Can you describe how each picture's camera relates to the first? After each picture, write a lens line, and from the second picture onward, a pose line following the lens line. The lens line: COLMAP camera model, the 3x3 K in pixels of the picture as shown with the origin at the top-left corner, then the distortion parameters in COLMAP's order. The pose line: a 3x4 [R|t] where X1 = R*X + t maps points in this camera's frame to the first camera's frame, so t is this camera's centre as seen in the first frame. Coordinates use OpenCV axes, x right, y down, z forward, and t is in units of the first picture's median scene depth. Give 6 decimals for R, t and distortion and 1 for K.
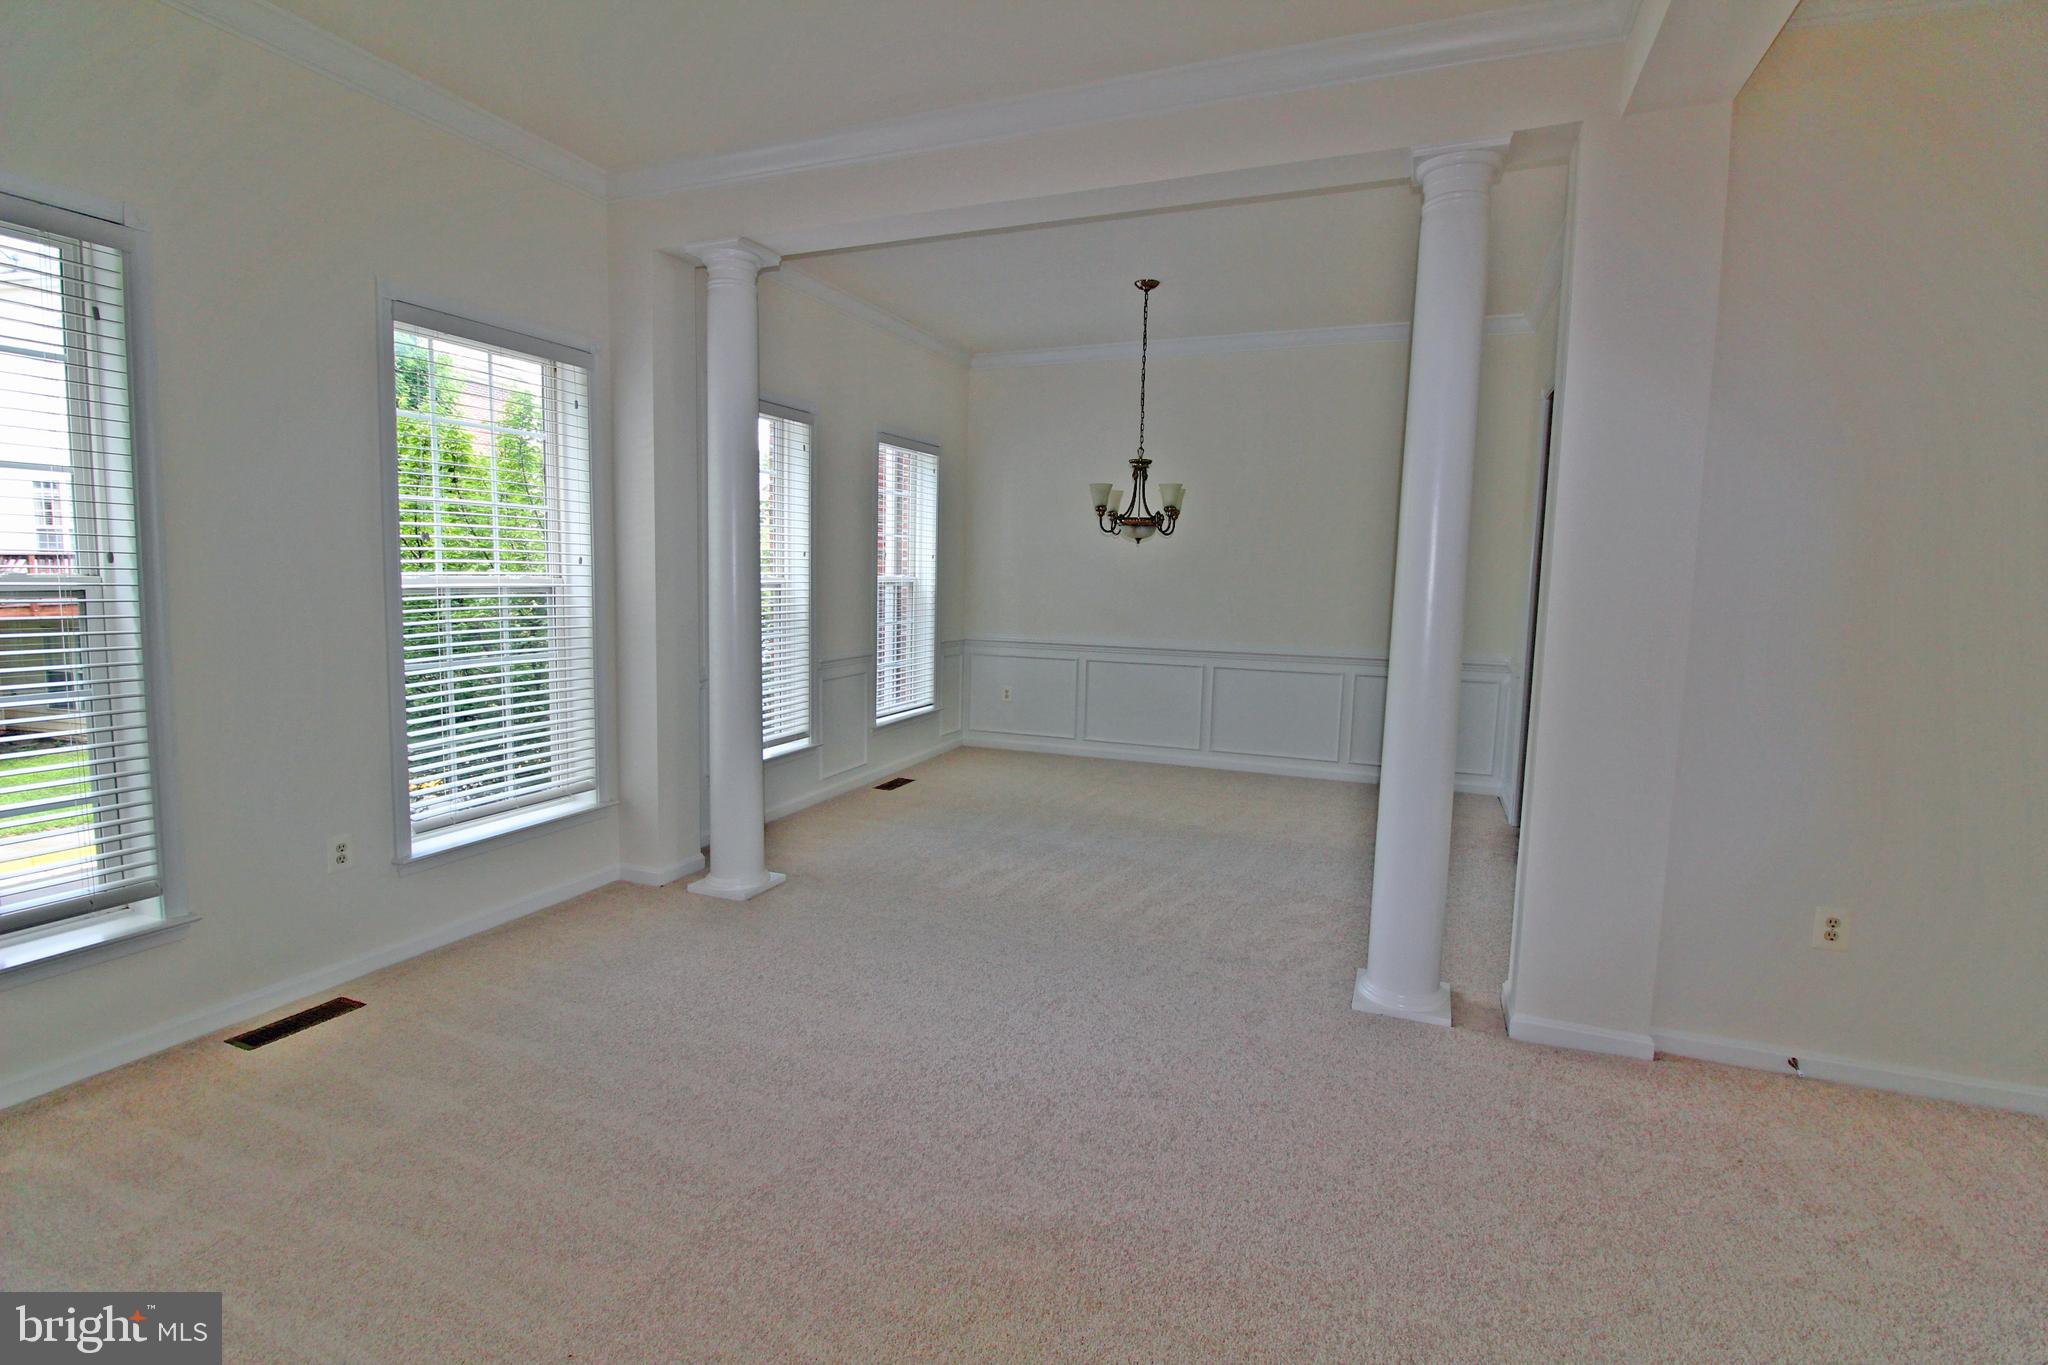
lens RADIAL K [[947.1, 0, 1025.1], [0, 947.1, 685.7], [0, 0, 1]] dist [-0.015545, -0.003870]
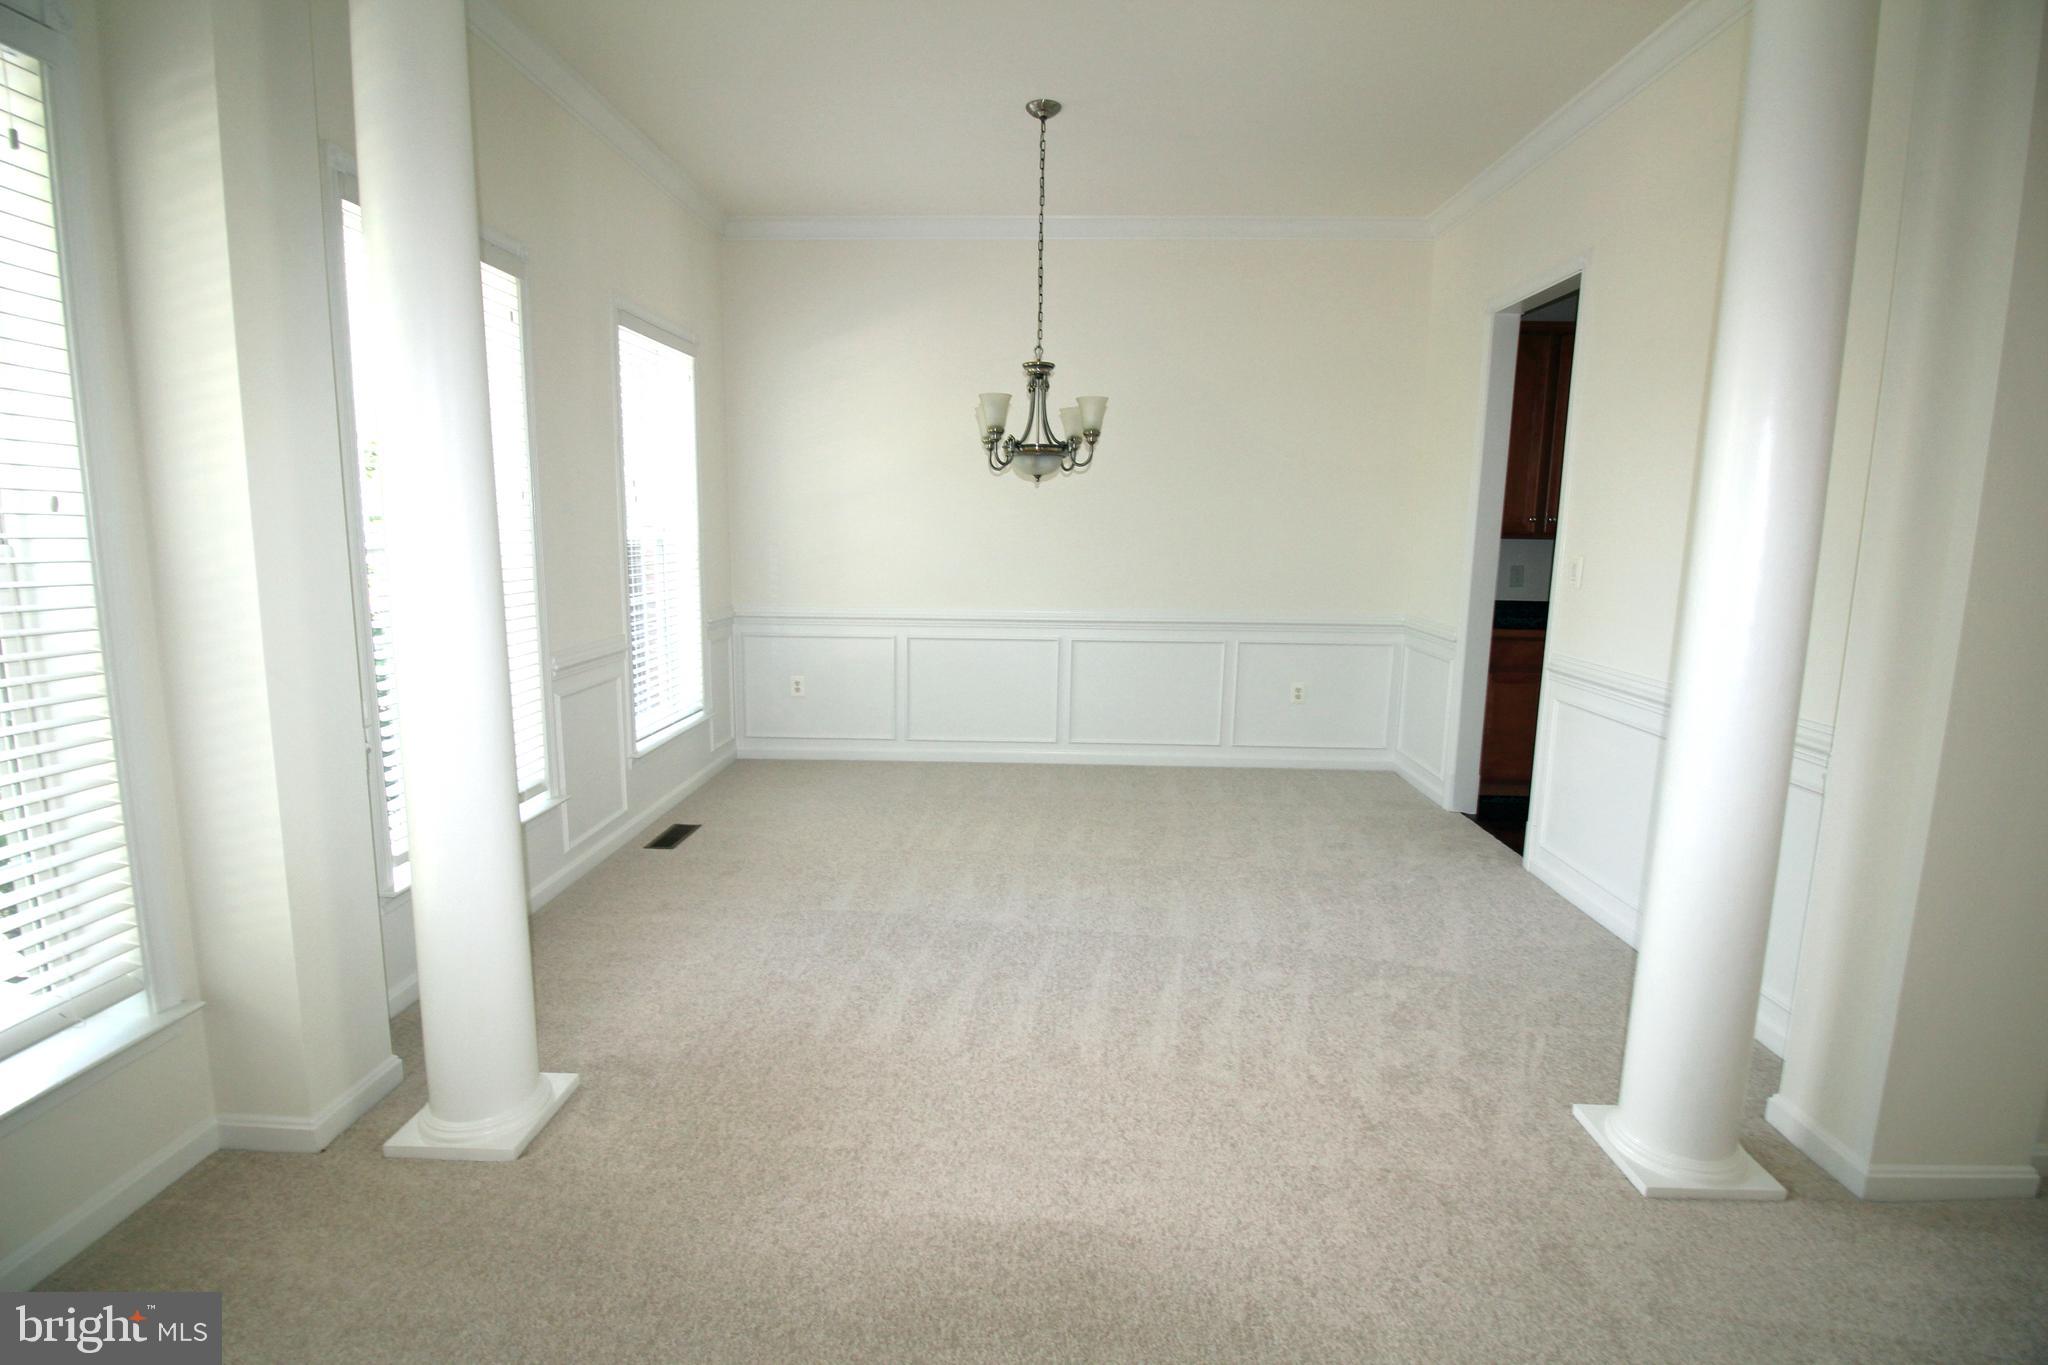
lens RADIAL K [[947.1, 0, 1015.7], [0, 947.1, 677.4], [0, 0, 1]] dist [-0.015545, -0.003870]
pose [[0.939522, -0.062156, 0.336800, -0.149942], [0.047492, 0.997537, 0.051614, -0.039667], [-0.339179, -0.032497, 0.940161, 0.327335]]
